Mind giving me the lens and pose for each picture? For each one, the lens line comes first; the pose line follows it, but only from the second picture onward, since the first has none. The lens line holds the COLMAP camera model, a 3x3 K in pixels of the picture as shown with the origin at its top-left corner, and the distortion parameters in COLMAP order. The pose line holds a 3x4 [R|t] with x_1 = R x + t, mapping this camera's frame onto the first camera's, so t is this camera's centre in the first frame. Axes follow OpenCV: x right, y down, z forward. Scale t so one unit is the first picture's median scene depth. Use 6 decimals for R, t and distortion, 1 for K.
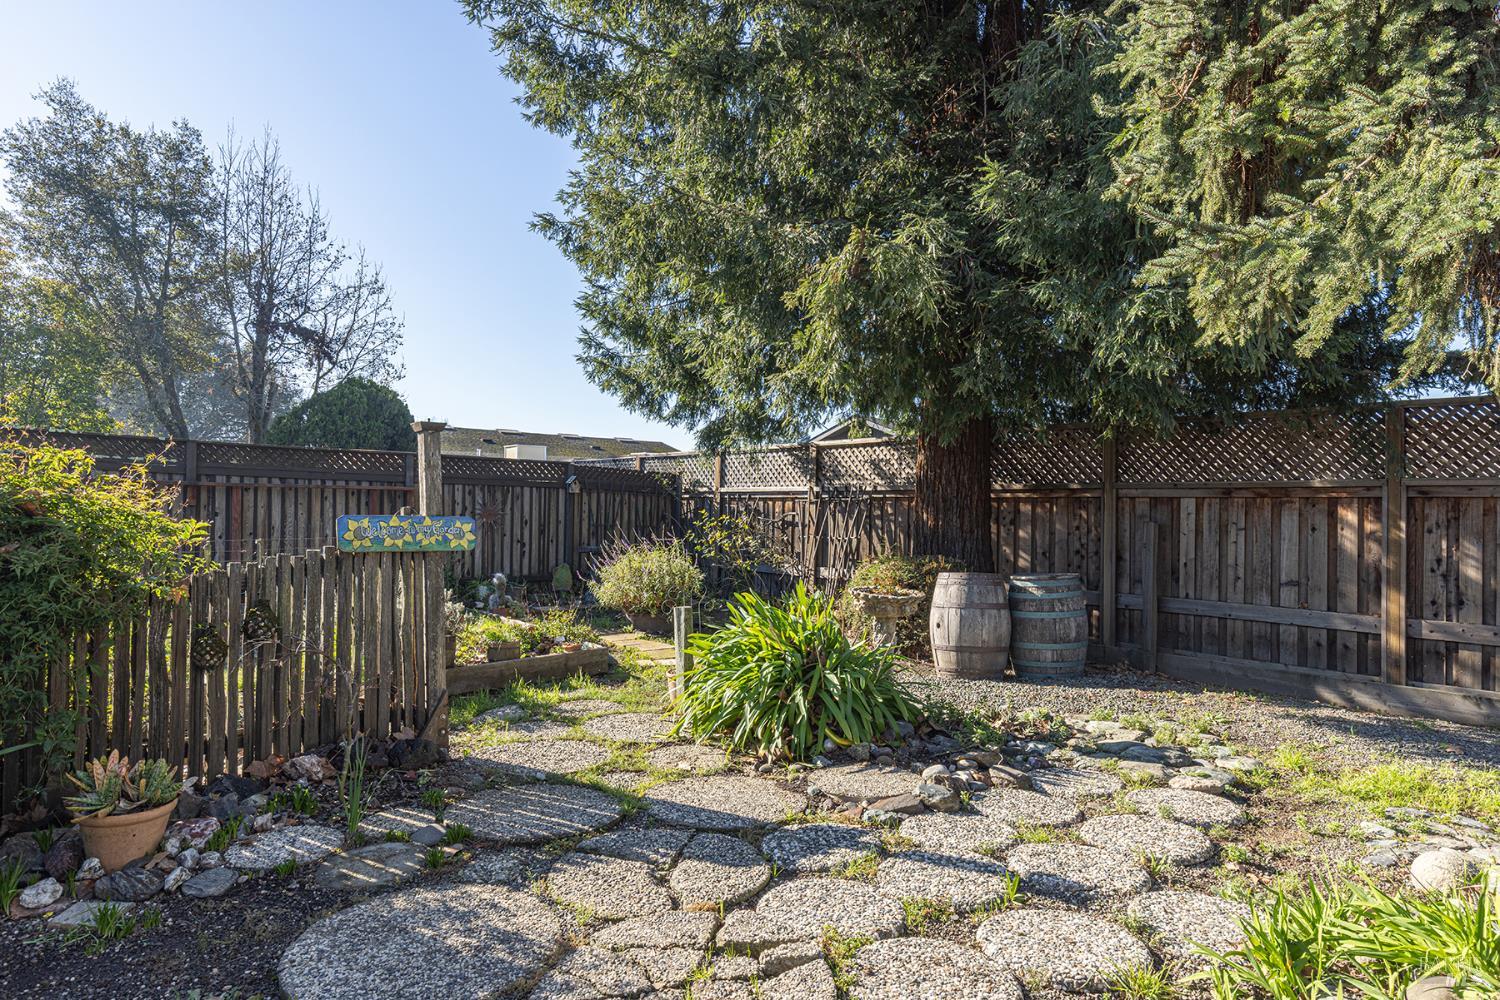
lens RADIAL K [[845.6, 0, 751.6], [0, 845.6, 513.7], [0, 0, 1]] dist [0.002495, 0.000013]
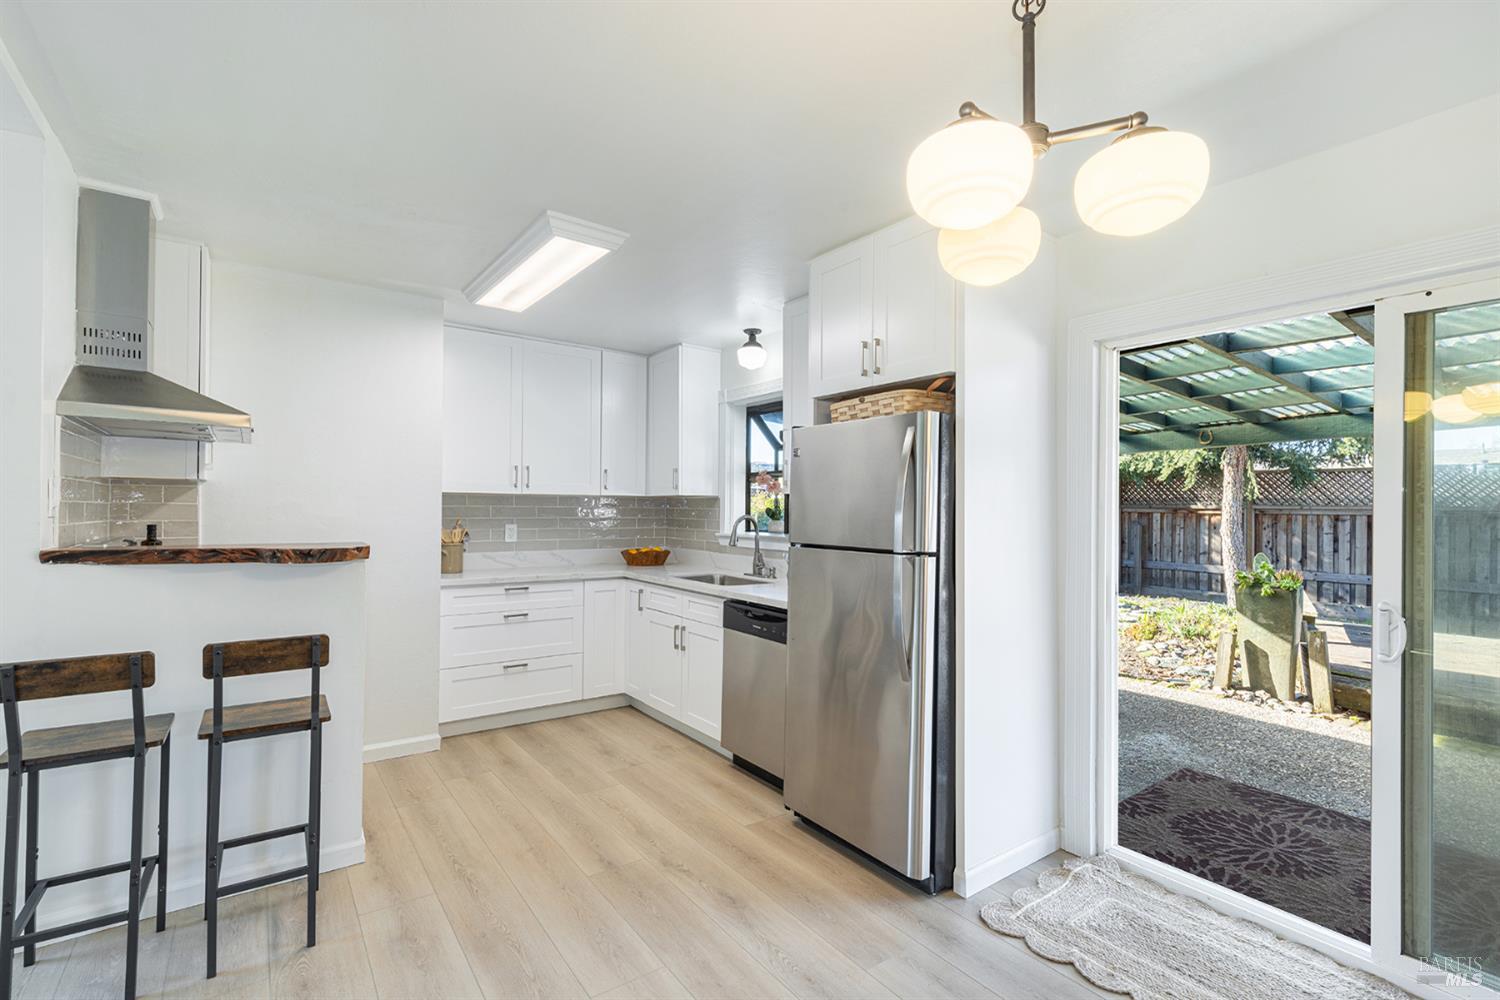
lens RADIAL K [[680.0, 0, 757.9], [0, 680.0, 505.2], [0, 0, 1]] dist [0.004589, -0.000291]
pose [[0.994518, -0.003450, -0.104512, -0.231966], [0.001768, 0.999868, -0.016178, -0.010051], [0.104554, 0.015905, 0.994392, -0.622329]]
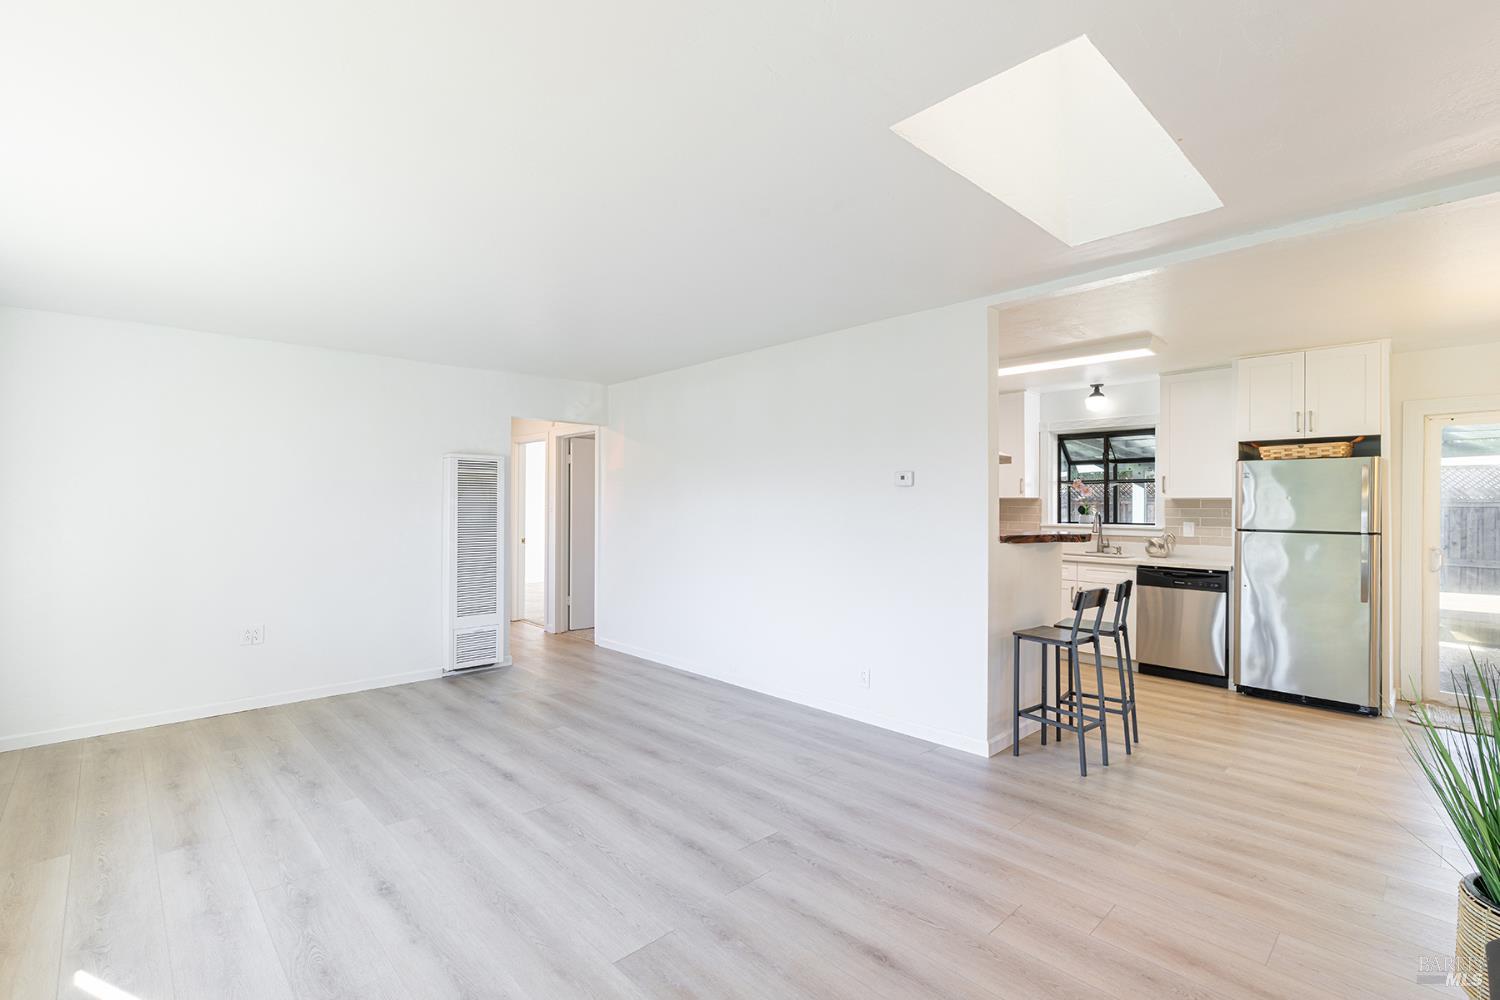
lens RADIAL K [[680.0, 0, 751.2], [0, 680.0, 500.7], [0, 0, 1]] dist [0.004589, -0.000291]
pose [[0.999675, -0.008690, 0.023965, -0.579559], [0.008926, 0.999912, -0.009772, -0.016816], [-0.023878, 0.009983, 0.999665, -0.796756]]
